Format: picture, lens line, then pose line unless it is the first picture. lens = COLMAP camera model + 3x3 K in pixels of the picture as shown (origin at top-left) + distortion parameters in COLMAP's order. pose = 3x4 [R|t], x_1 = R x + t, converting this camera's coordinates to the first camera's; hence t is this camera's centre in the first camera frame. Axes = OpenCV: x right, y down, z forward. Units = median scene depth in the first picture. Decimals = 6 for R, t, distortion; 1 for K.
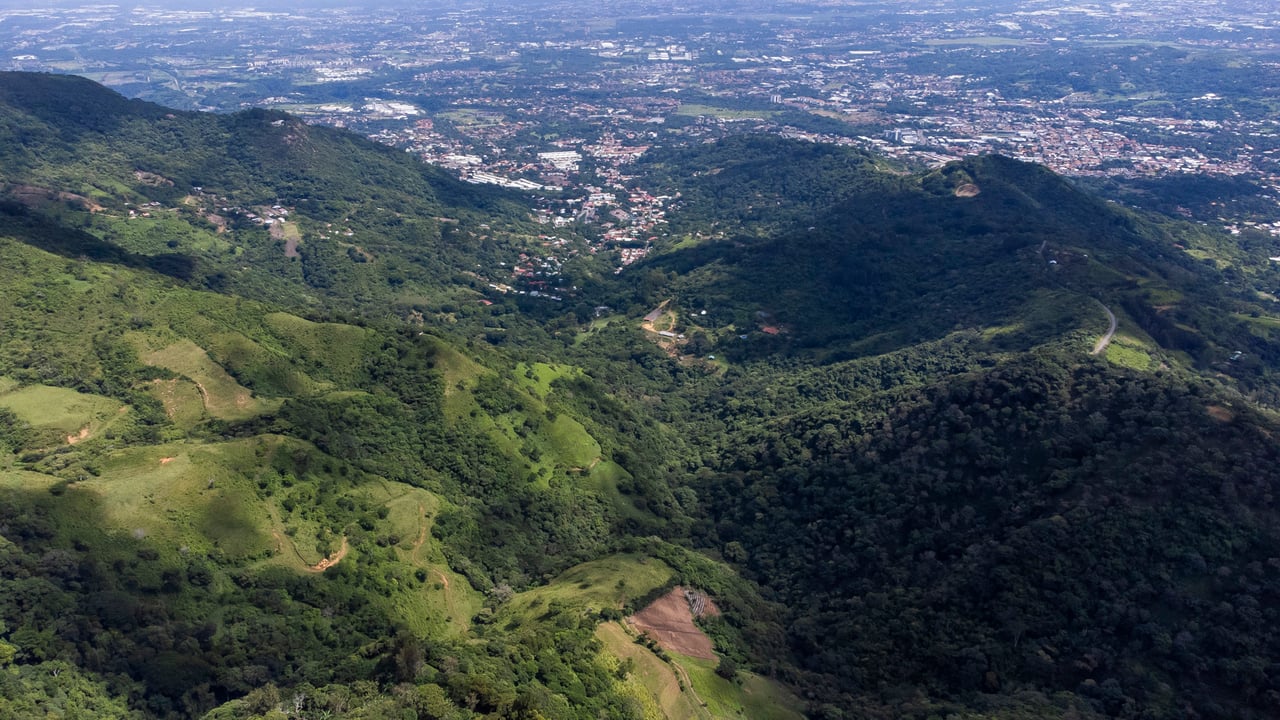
lens RADIAL K [[943.9, 0, 639.7], [0, 943.9, 360.6], [0, 0, 1]] dist [0.036922, 0.033998]
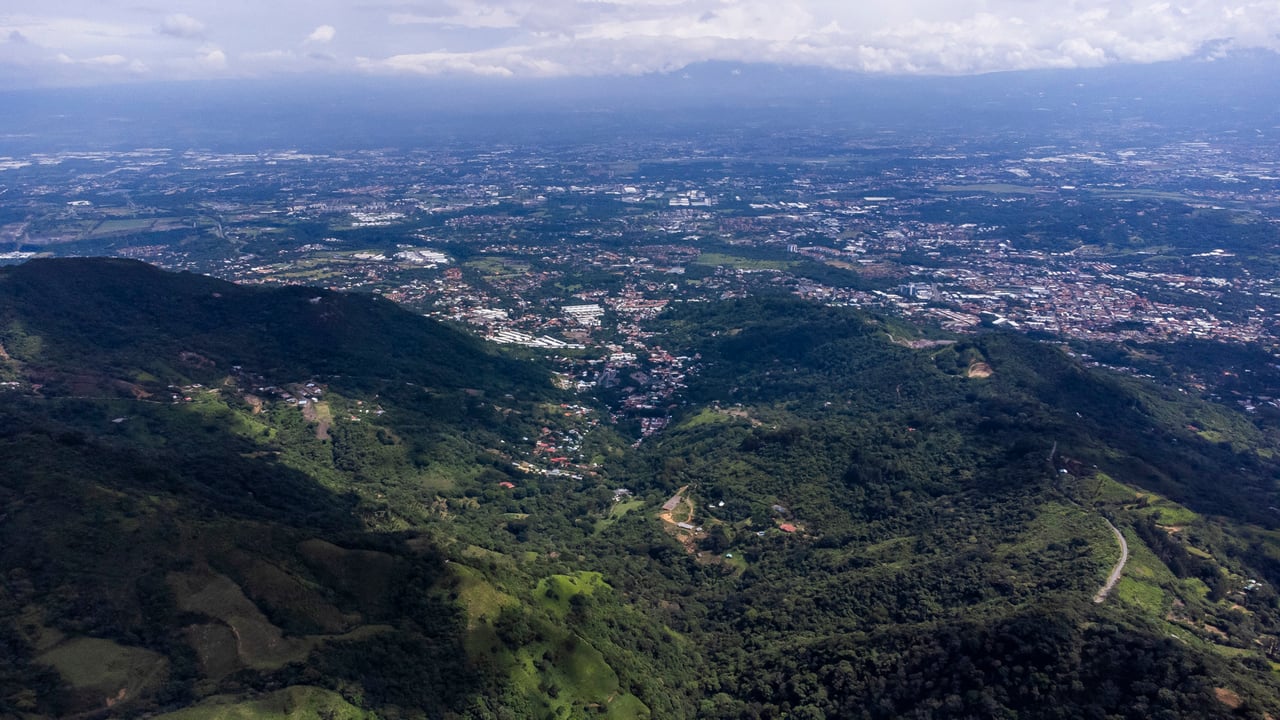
lens RADIAL K [[943.9, 0, 639.8], [0, 943.9, 363.0], [0, 0, 1]] dist [0.036922, 0.033998]
pose [[0.999741, 0.007882, -0.021346, 0.000286], [-0.010549, 0.991734, -0.127878, -0.054030], [0.020162, 0.128070, 0.991560, -0.024547]]
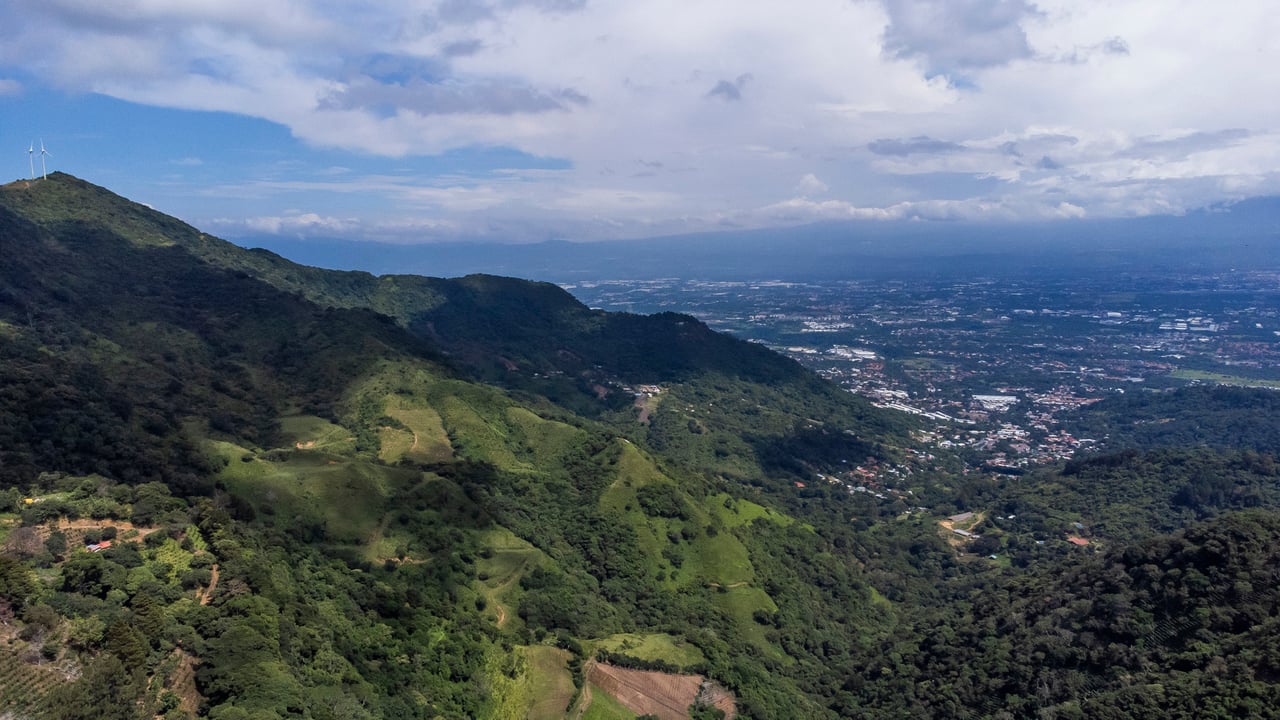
lens RADIAL K [[943.9, 0, 634.7], [0, 943.9, 358.0], [0, 0, 1]] dist [0.036922, 0.033998]
pose [[0.863439, 0.064334, -0.500334, 0.151755], [-0.200018, 0.954198, -0.222484, 0.057659], [0.463104, 0.292177, 0.836760, 0.037673]]
